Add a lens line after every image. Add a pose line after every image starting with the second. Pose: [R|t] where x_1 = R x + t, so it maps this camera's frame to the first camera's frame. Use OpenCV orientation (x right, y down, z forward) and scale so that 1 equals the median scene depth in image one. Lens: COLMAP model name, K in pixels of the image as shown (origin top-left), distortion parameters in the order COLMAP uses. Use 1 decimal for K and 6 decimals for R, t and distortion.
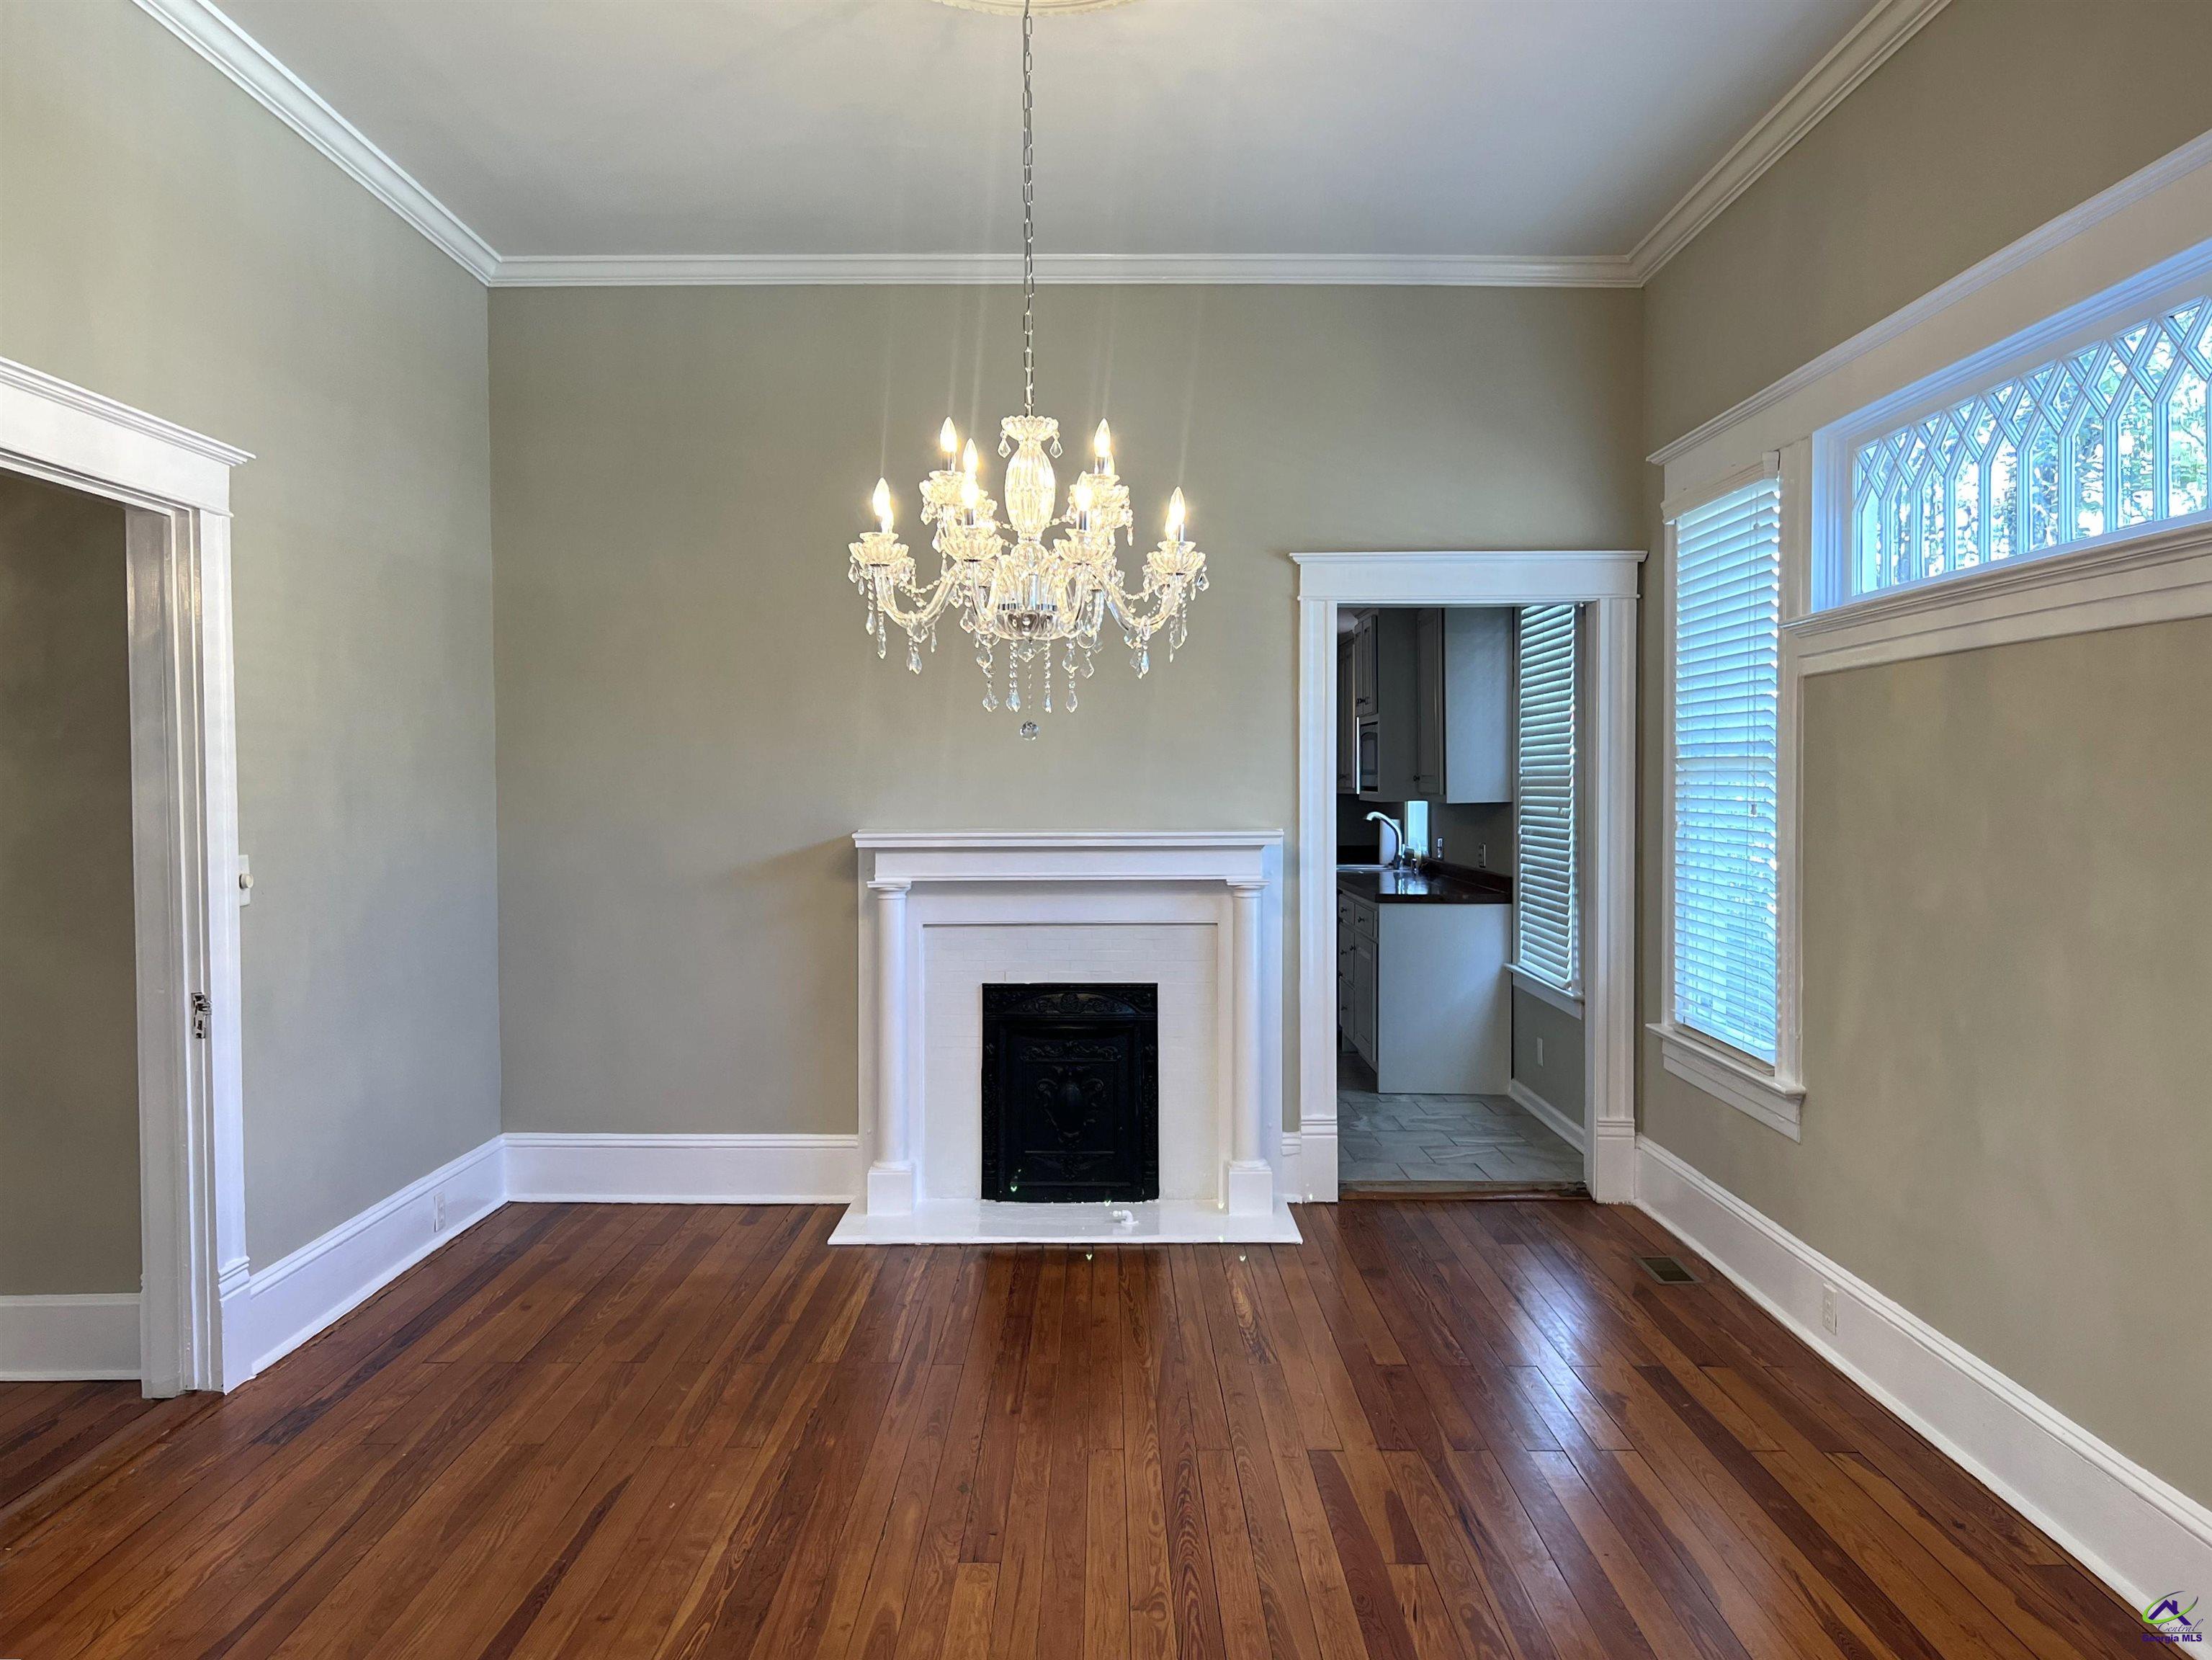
lens RADIAL K [[1664.2, 0, 1108.7], [0, 1664.2, 844.8], [0, 0, 1]] dist [0.078482, -0.086857]
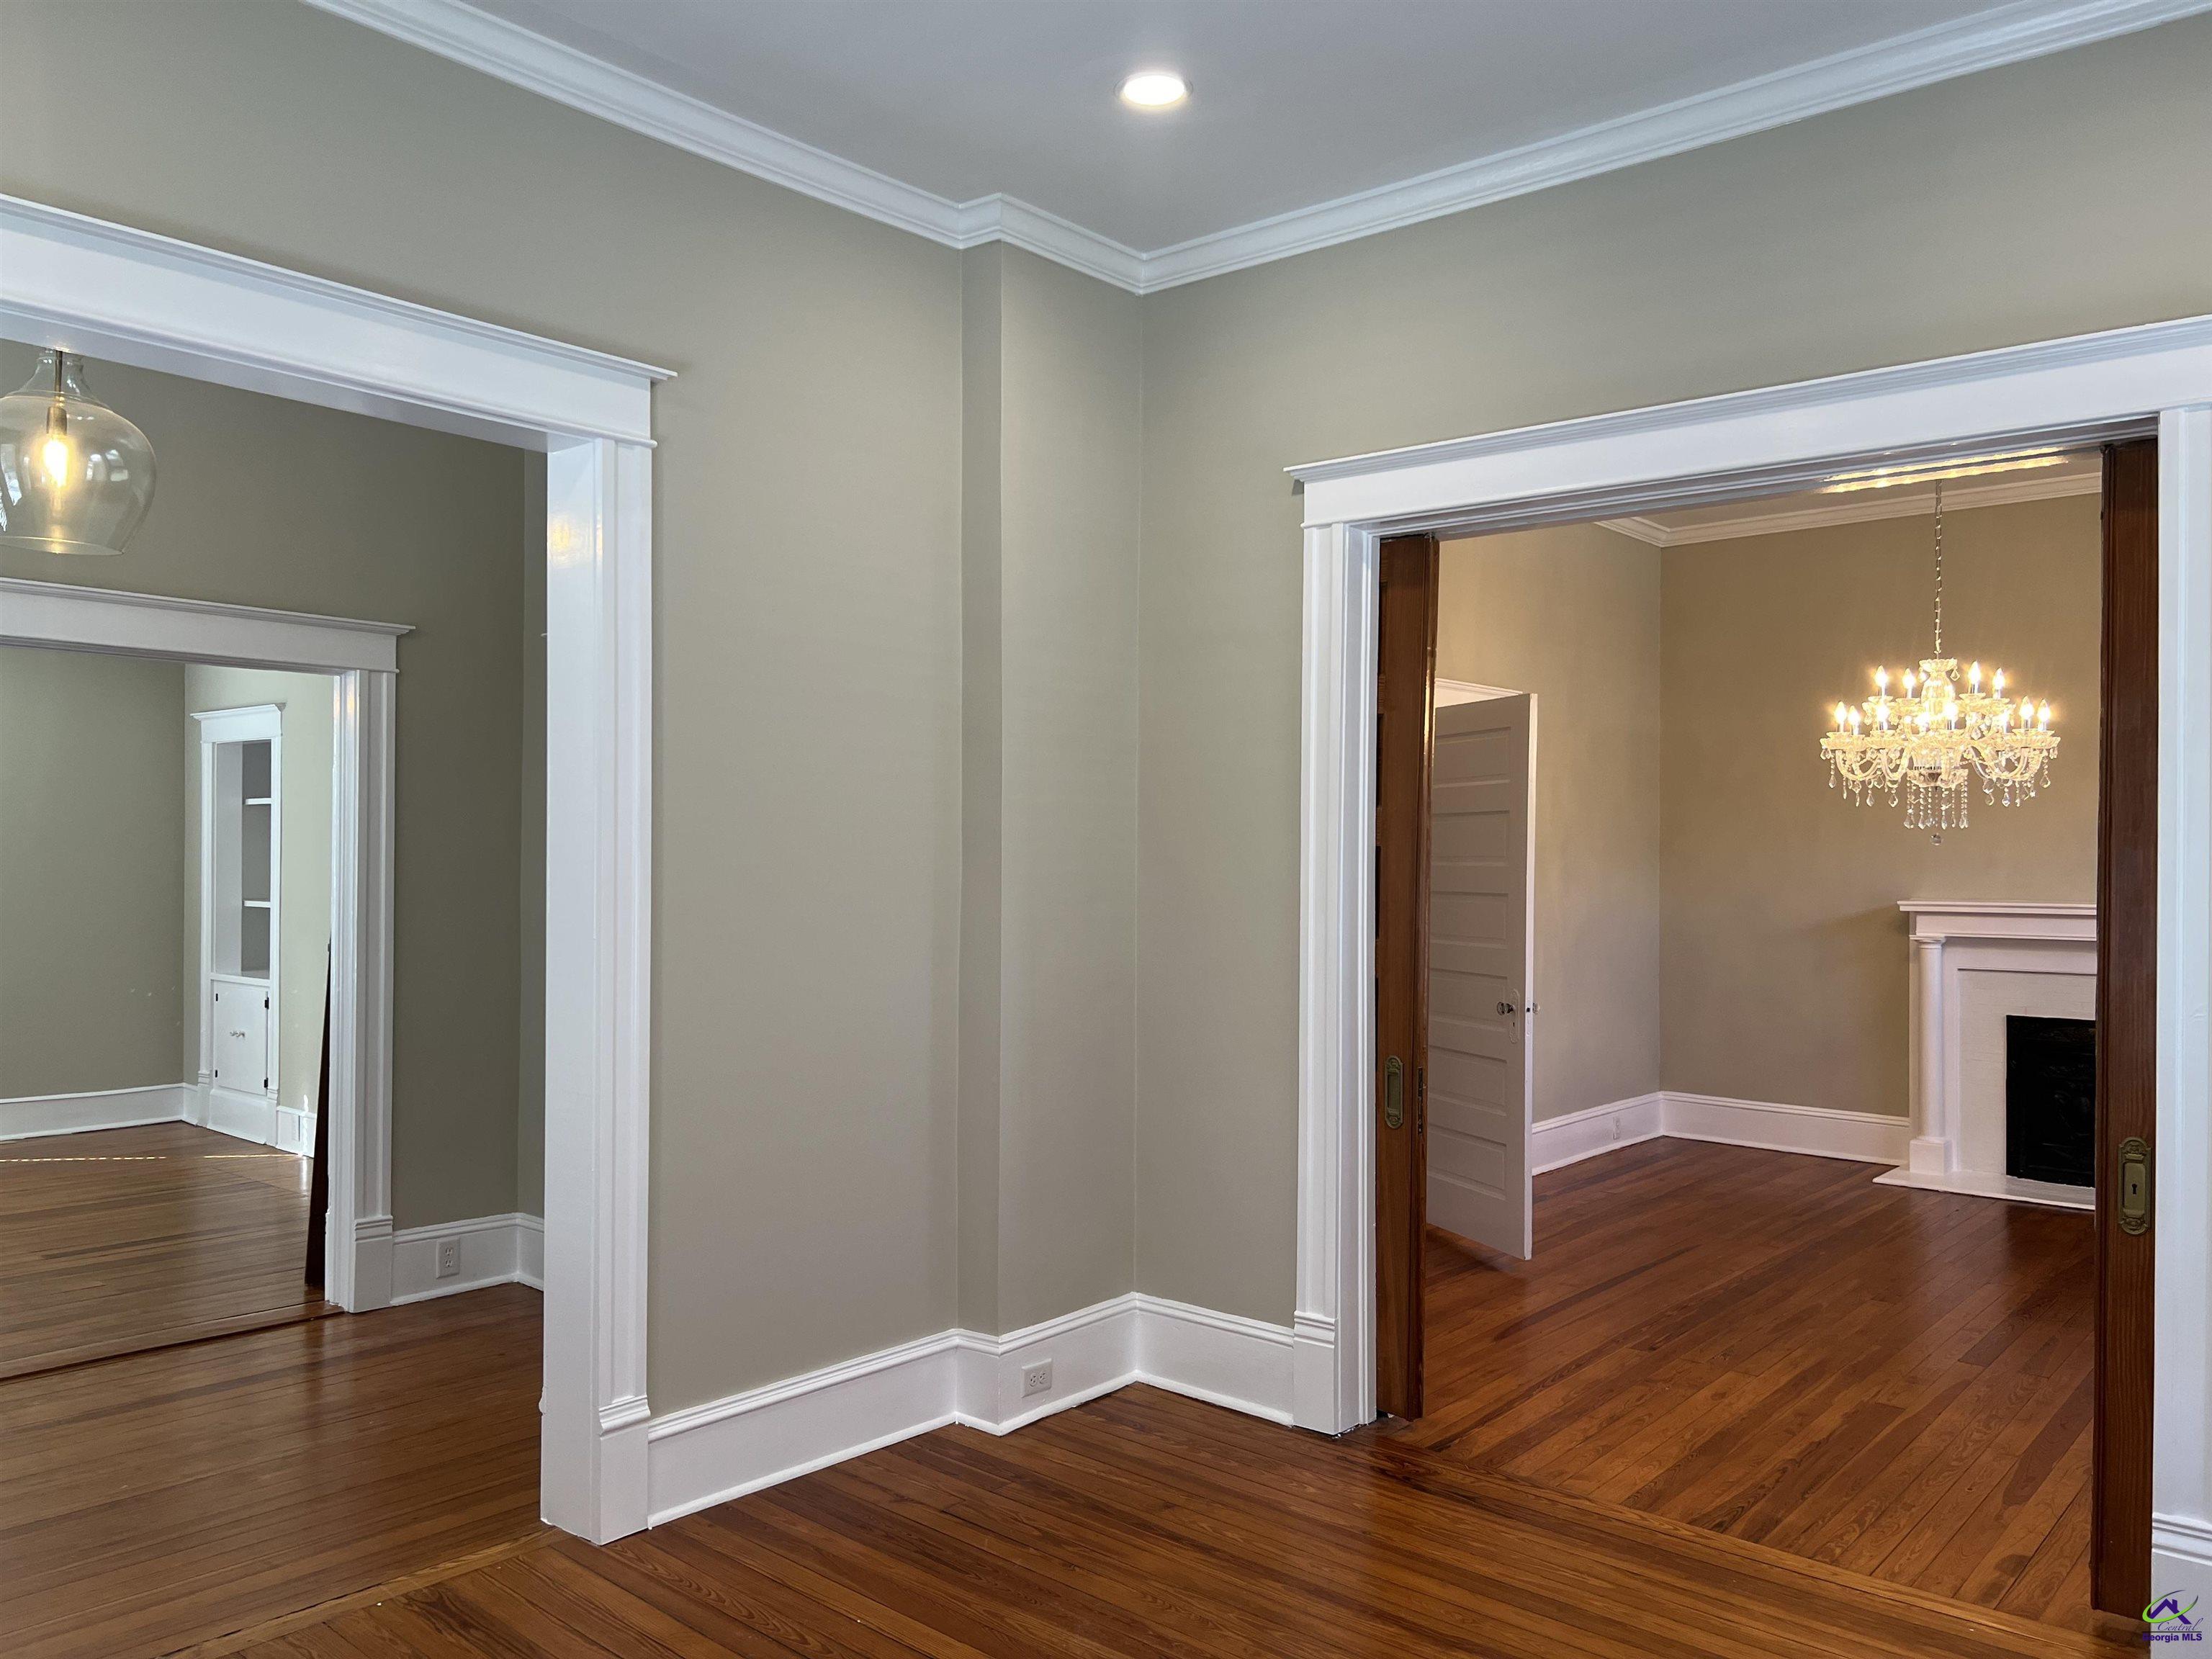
lens RADIAL K [[1664.0, 0, 1108.7], [0, 1664.0, 844.3], [0, 0, 1]] dist [0.078482, -0.086857]
pose [[0.762354, 0.002863, -0.647154, 0.280980], [-0.029594, 0.999098, -0.030441, 0.009069], [0.646484, 0.042359, 0.761751, -0.570878]]
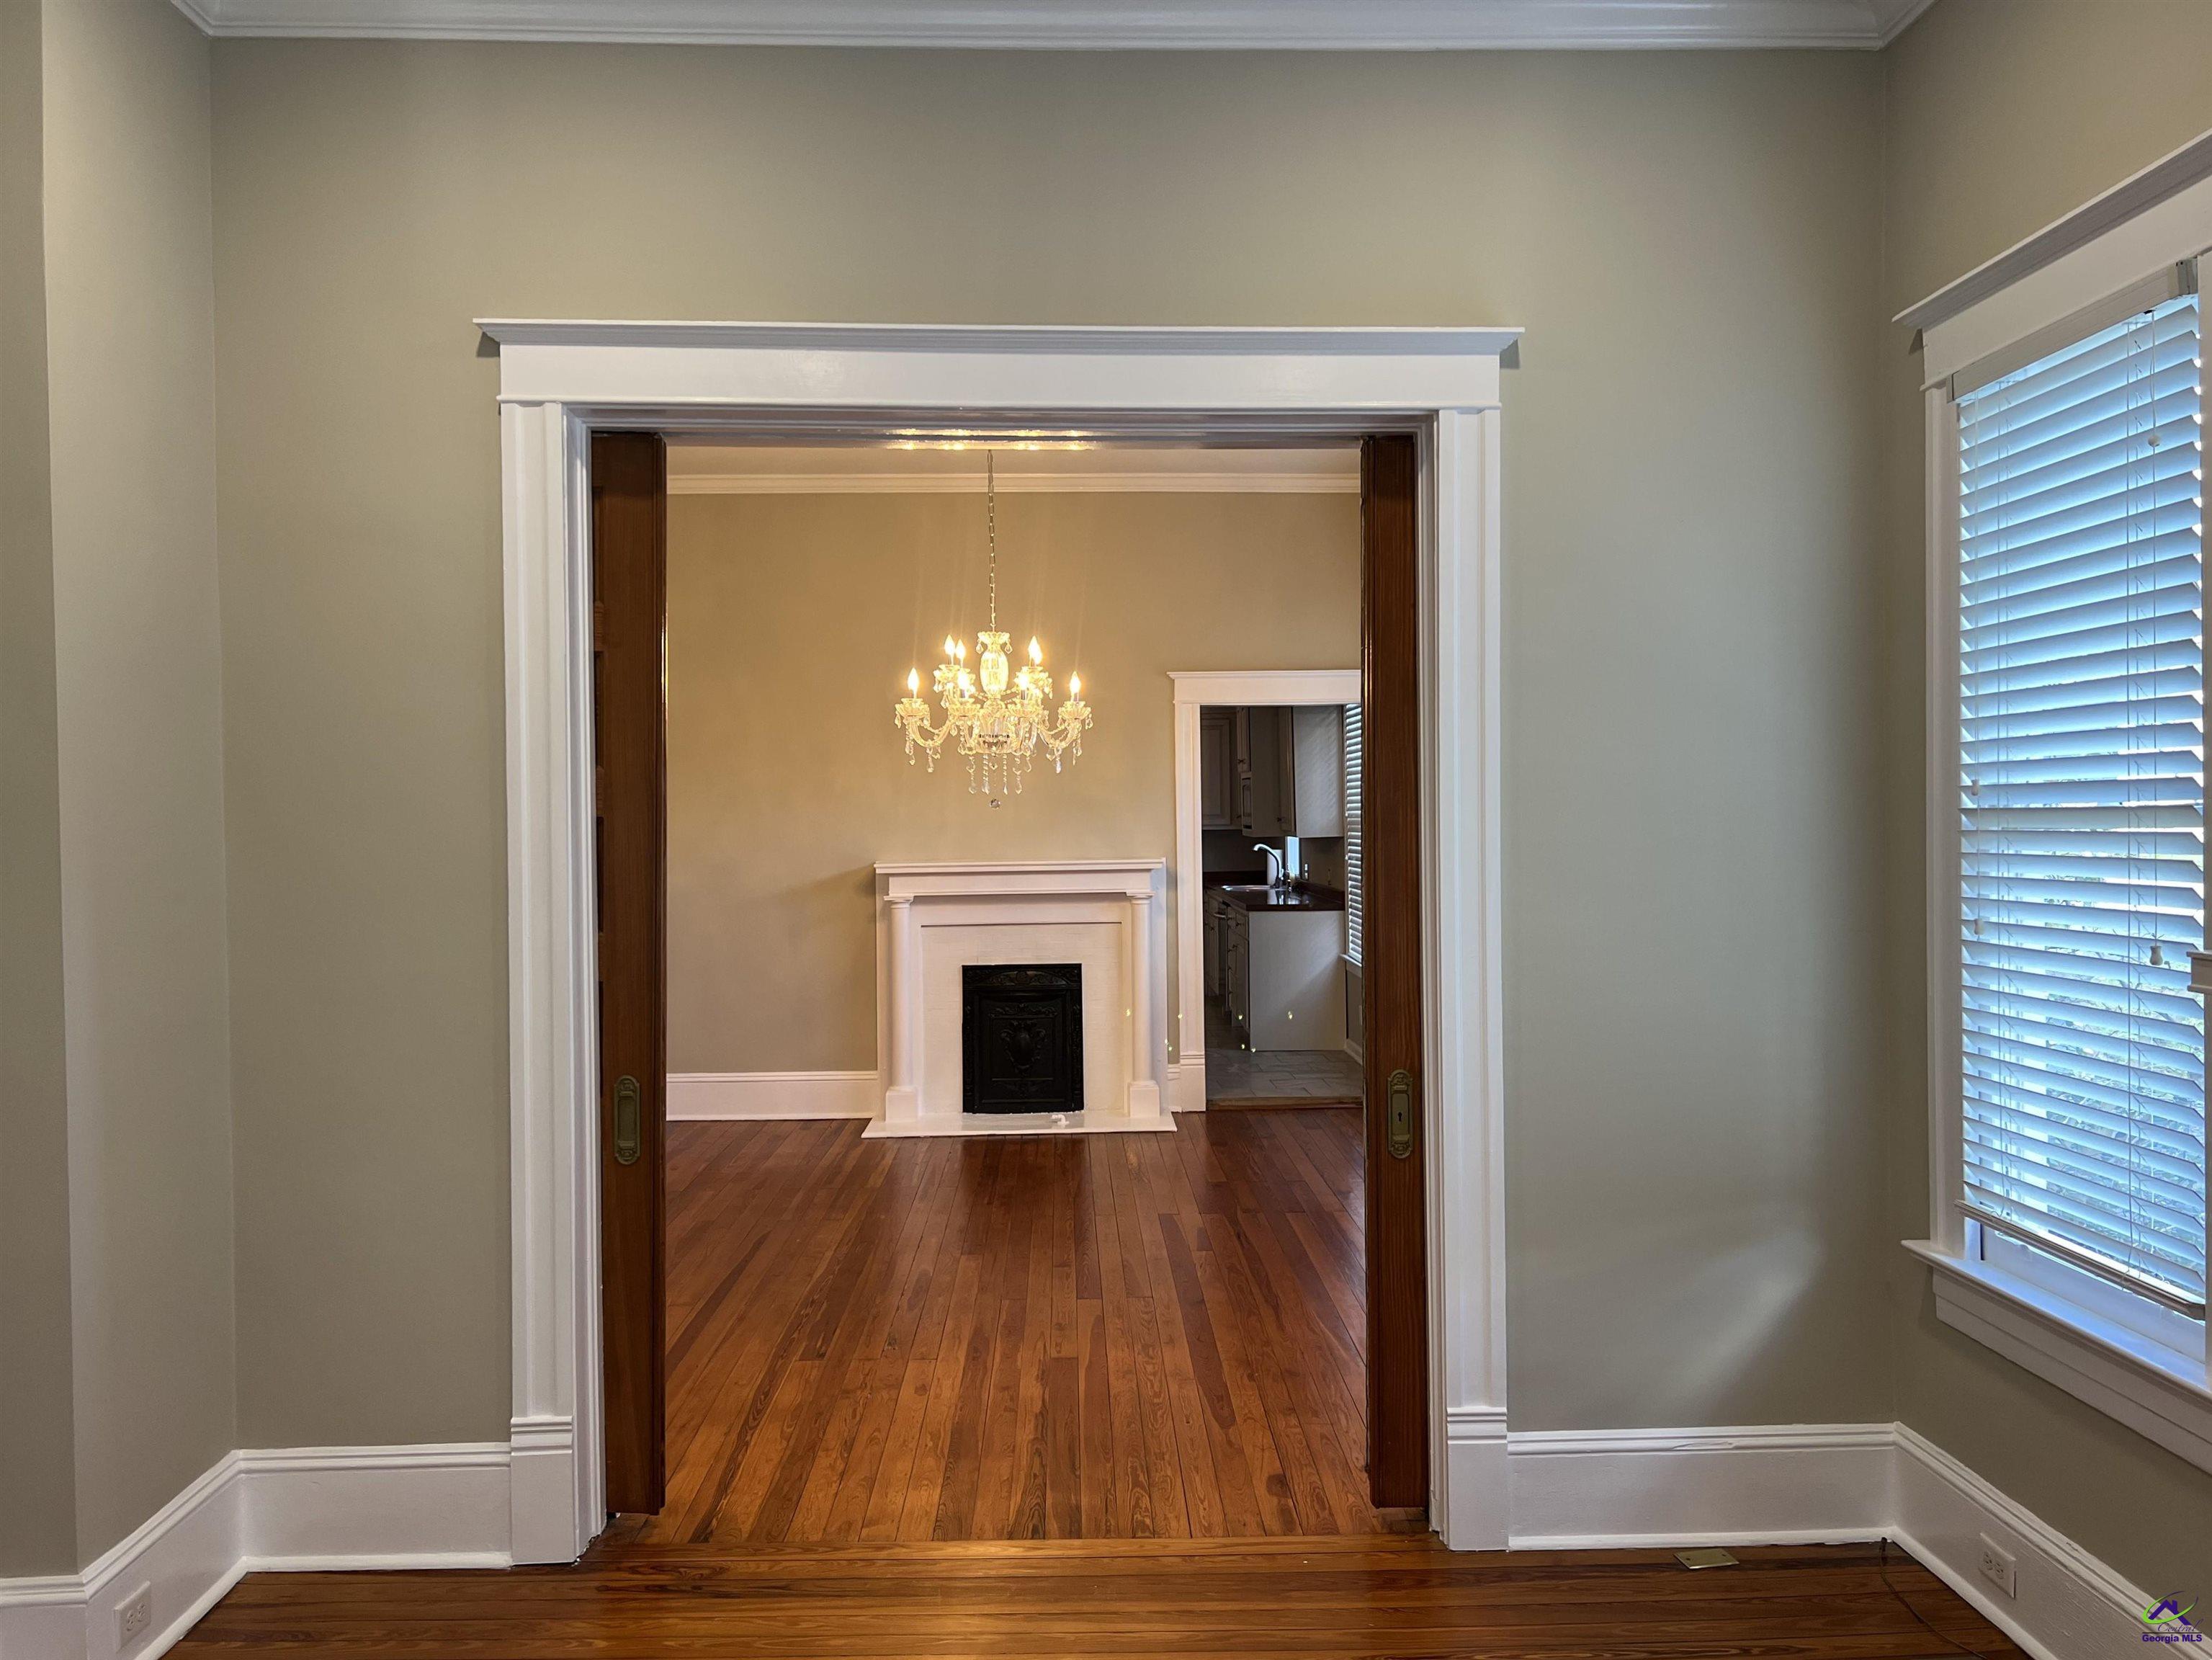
lens RADIAL K [[1688.6, 0, 1110.3], [0, 1688.6, 846.4], [0, 0, 1]] dist [0.065275, -0.065733]
pose [[0.999653, -0.009533, 0.024551, 0.020425], [0.009955, 0.999804, -0.017127, 0.005953], [-0.024383, 0.017365, 0.999552, -0.531709]]
